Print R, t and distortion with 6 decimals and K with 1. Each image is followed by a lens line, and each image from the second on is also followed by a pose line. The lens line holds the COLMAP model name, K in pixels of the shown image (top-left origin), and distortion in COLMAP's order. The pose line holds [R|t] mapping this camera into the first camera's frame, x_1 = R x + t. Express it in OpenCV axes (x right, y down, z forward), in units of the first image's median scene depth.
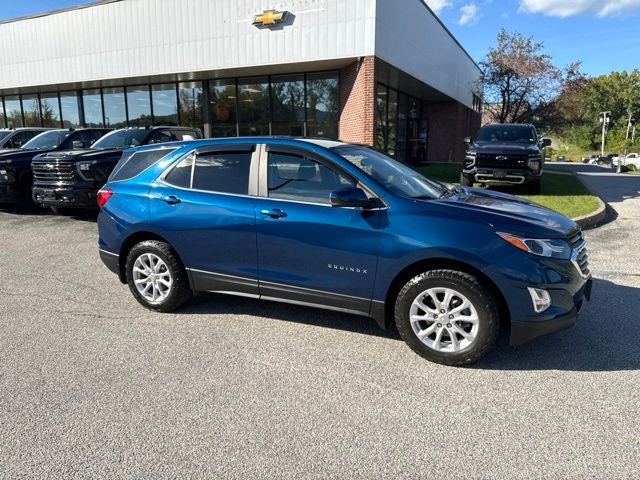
lens RADIAL K [[453.8, 0, 325.0], [0, 453.8, 242.0], [0, 0, 1]] dist [0.016901, -0.022539]
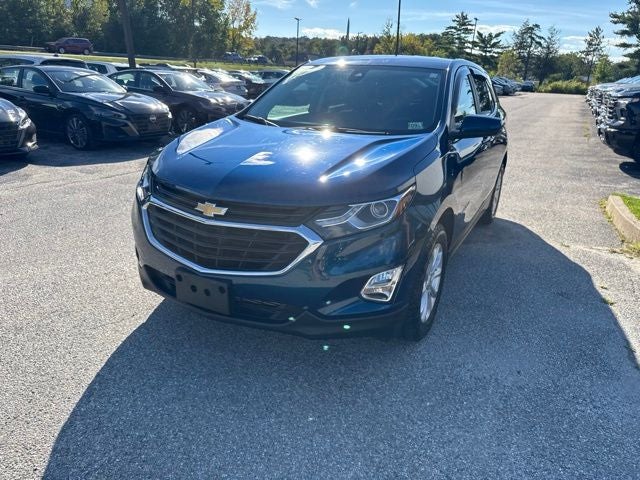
lens RADIAL K [[453.8, 0, 325.0], [0, 453.8, 242.0], [0, 0, 1]] dist [0.016901, -0.022539]
pose [[-0.044233, 0.344990, -0.937563, 0.930405], [-0.240228, 0.907272, 0.345178, -0.178970], [0.969708, 0.240497, 0.042745, 0.931854]]
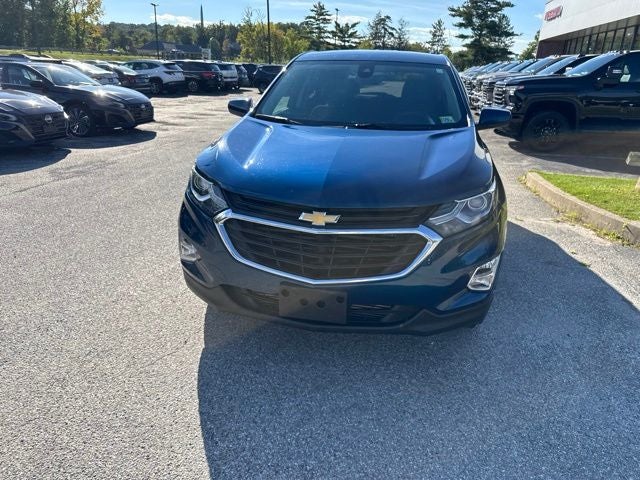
lens RADIAL K [[453.8, 0, 325.0], [0, 453.8, 242.0], [0, 0, 1]] dist [0.016901, -0.022539]
pose [[0.239323, 0.353853, -0.904164, 0.897957], [-0.228742, 0.925562, 0.301682, -0.131842], [0.943611, 0.134621, 0.302449, 0.690423]]
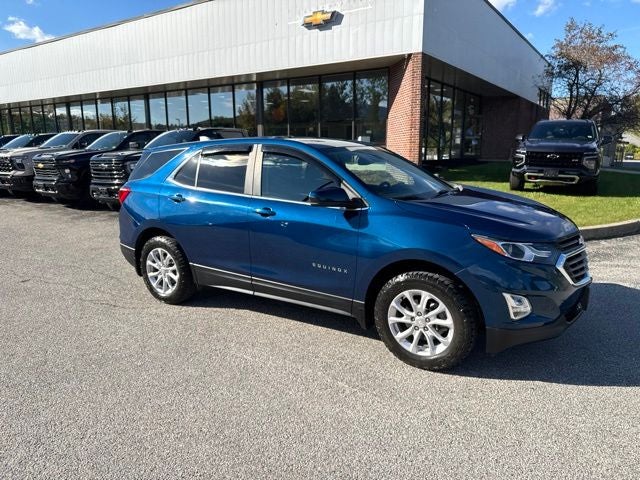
lens RADIAL K [[453.8, 0, 325.0], [0, 453.8, 242.0], [0, 0, 1]] dist [0.016901, -0.022539]
pose [[0.990486, 0.021670, -0.135897, 0.139644], [-0.021319, 0.999765, 0.004037, -0.001959], [0.135953, -0.001101, 0.990715, 0.001811]]
